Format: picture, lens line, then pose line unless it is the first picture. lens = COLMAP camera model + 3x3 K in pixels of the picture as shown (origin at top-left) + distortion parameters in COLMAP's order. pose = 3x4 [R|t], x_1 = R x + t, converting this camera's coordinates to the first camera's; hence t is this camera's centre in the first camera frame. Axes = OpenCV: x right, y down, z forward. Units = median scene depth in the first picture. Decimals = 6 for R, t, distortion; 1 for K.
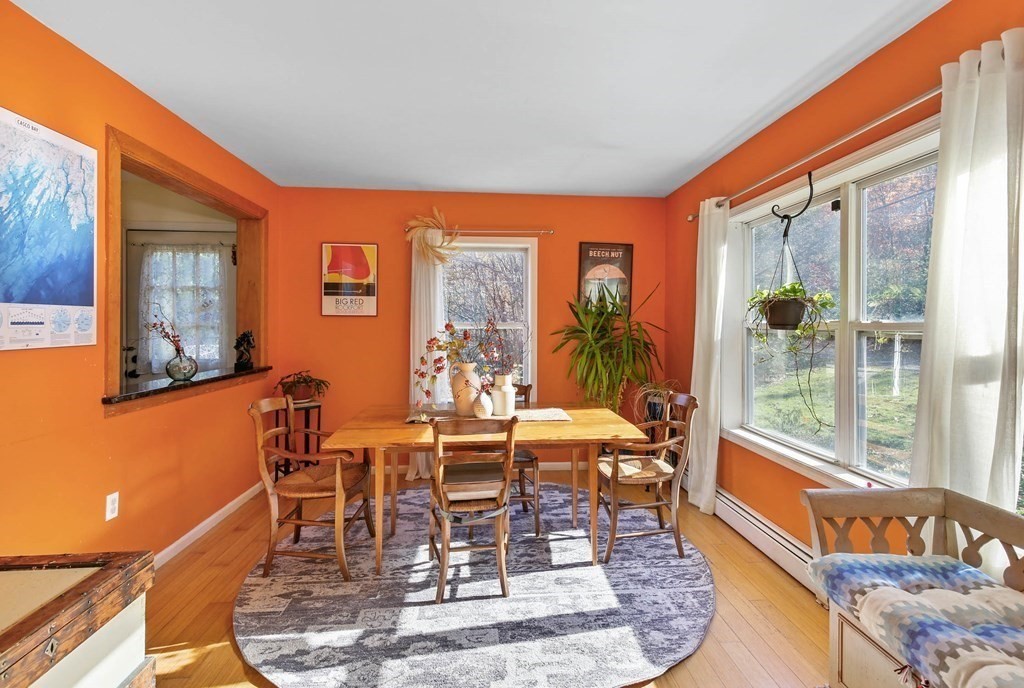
lens RADIAL K [[481.4, 0, 524.5], [0, 481.4, 324.4], [0, 0, 1]] dist [0.020152, -0.010930]
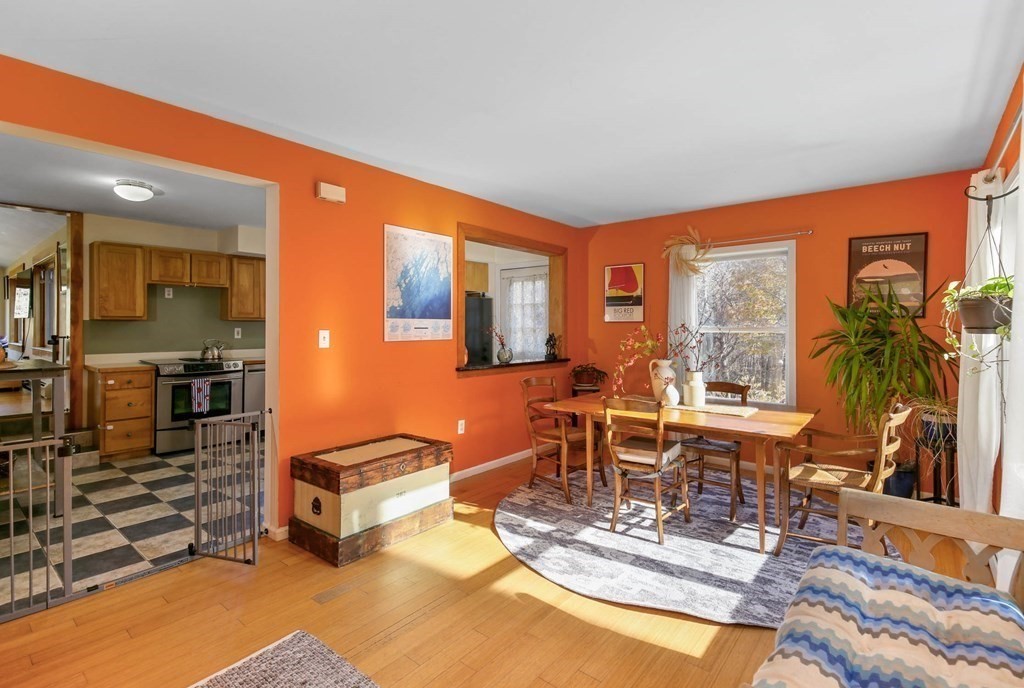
lens RADIAL K [[488.9, 0, 539.9], [0, 488.9, 325.8], [0, 0, 1]] dist [-0.002384, -0.001238]
pose [[0.728266, -0.005969, -0.685268, 0.620048], [0.001151, 0.999971, -0.007487, 0.003071], [0.685293, 0.004664, 0.728252, -0.145362]]
